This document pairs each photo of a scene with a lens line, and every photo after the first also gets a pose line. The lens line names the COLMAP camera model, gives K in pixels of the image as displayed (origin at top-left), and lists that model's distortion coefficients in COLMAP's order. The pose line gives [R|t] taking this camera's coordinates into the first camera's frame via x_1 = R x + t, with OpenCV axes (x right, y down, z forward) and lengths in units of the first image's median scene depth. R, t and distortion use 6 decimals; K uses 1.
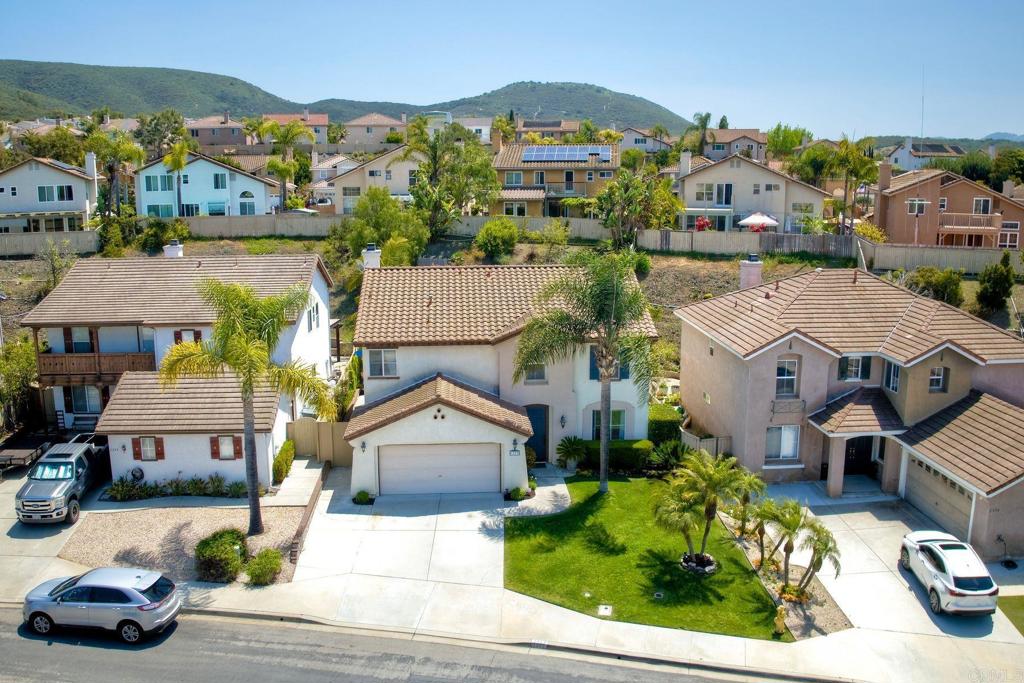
lens RADIAL K [[863.0, 0, 506.5], [0, 863.0, 330.8], [0, 0, 1]] dist [-0.101823, -0.019637]
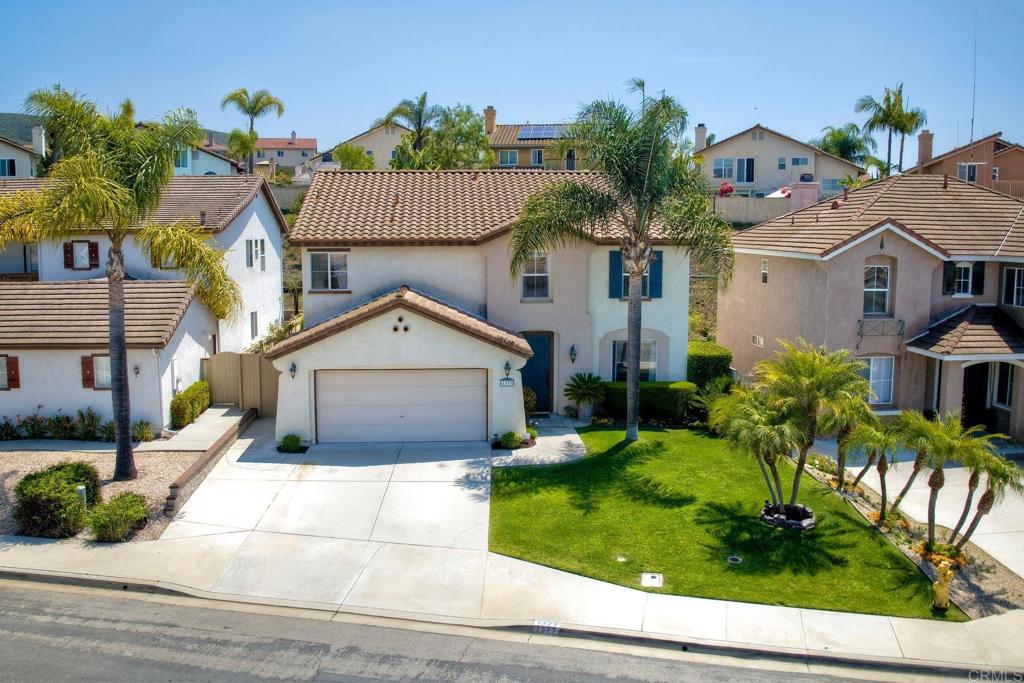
lens RADIAL K [[856.4, 0, 506.4], [0, 856.4, 328.8], [0, 0, 1]] dist [-0.100809, -0.019241]
pose [[0.999978, 0.004146, 0.005185, 0.004999], [-0.003757, 0.997335, -0.072856, 0.146574], [-0.005473, 0.072835, 0.997329, 0.288457]]
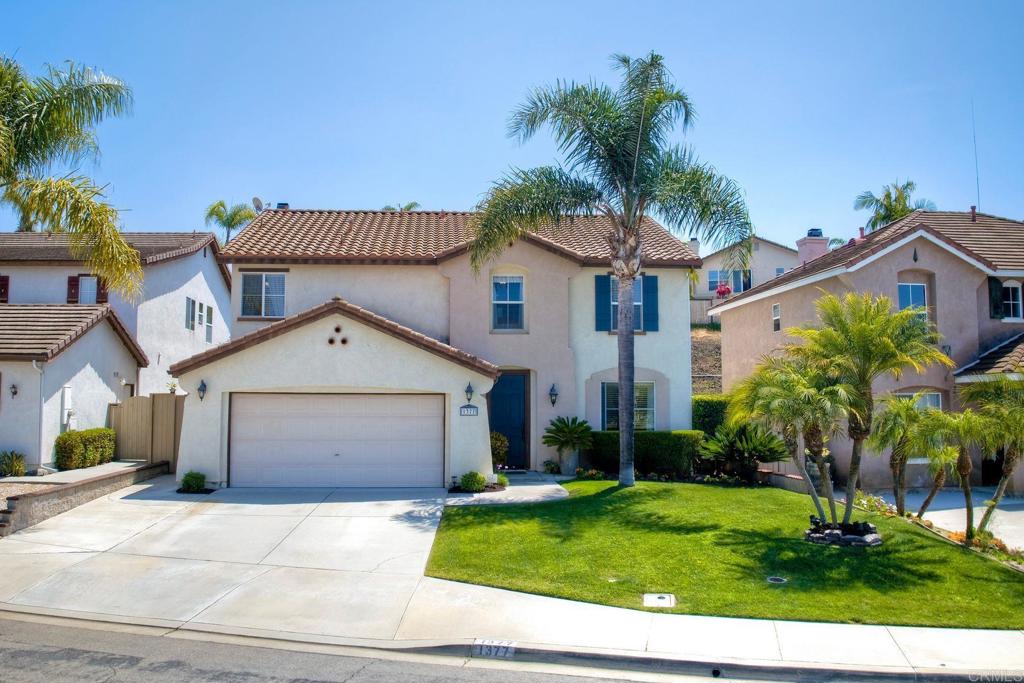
lens RADIAL K [[856.4, 0, 506.4], [0, 856.4, 328.8], [0, 0, 1]] dist [-0.100809, -0.019241]
pose [[0.999932, 0.006189, 0.009886, 0.027871], [-0.003297, 0.963006, -0.269458, 0.237887], [-0.011188, 0.269407, 0.962961, 0.434591]]
